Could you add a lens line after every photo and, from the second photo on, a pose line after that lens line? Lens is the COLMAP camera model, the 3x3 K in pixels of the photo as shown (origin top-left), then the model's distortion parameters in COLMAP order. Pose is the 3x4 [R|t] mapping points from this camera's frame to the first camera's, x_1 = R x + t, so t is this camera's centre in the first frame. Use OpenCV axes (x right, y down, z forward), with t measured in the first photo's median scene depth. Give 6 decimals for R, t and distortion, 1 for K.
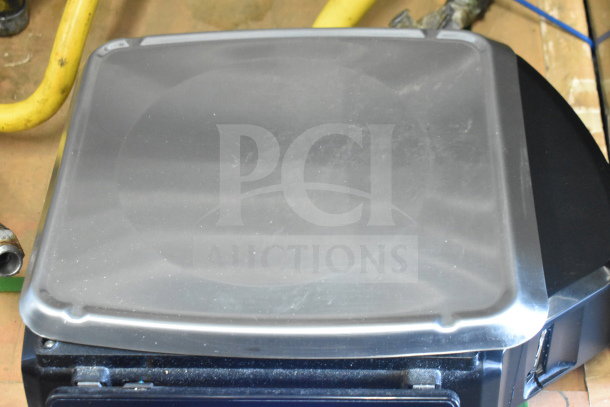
lens RADIAL K [[1140.9, 0, 304.2], [0, 1140.9, 202.7], [0, 0, 1]] dist [0.016546, 0.000000]
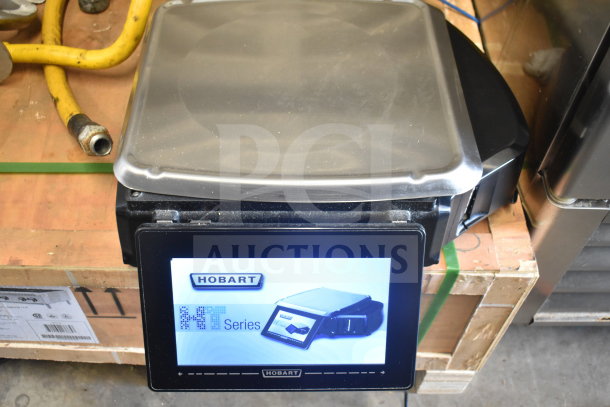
lens RADIAL K [[662.2, 0, 308.1], [0, 662.2, 202.3], [0, 0, 1]] dist [-0.079157, 0.000000]
pose [[0.997120, -0.001884, 0.075817, -0.073166], [-0.002336, 0.998454, 0.055536, 0.088878], [-0.075804, -0.055553, 0.995574, 0.173214]]
